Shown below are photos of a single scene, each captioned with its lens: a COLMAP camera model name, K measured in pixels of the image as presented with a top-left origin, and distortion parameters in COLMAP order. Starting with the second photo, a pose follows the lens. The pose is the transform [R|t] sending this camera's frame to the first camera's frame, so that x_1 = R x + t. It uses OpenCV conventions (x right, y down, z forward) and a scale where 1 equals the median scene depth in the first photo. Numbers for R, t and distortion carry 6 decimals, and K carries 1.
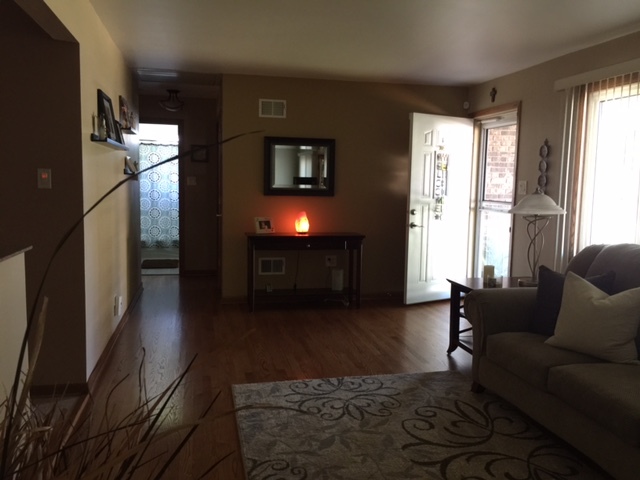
lens RADIAL K [[548.1, 0, 320.0], [0, 548.1, 240.0], [0, 0, 1]] dist [0.001789, -0.003259]
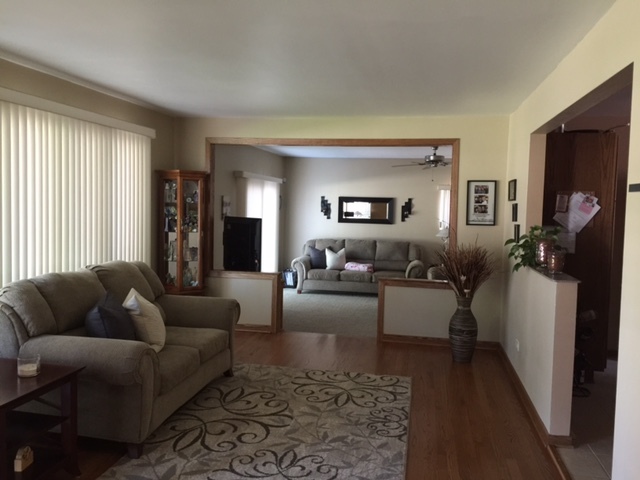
lens RADIAL K [[548.1, 0, 320.0], [0, 548.1, 240.0], [0, 0, 1]] dist [0.001789, -0.003259]
pose [[-0.918420, -0.064064, 0.390385, -0.378123], [0.002552, 0.985821, 0.167782, -0.264151], [-0.395599, 0.155090, -0.905234, 1.935192]]
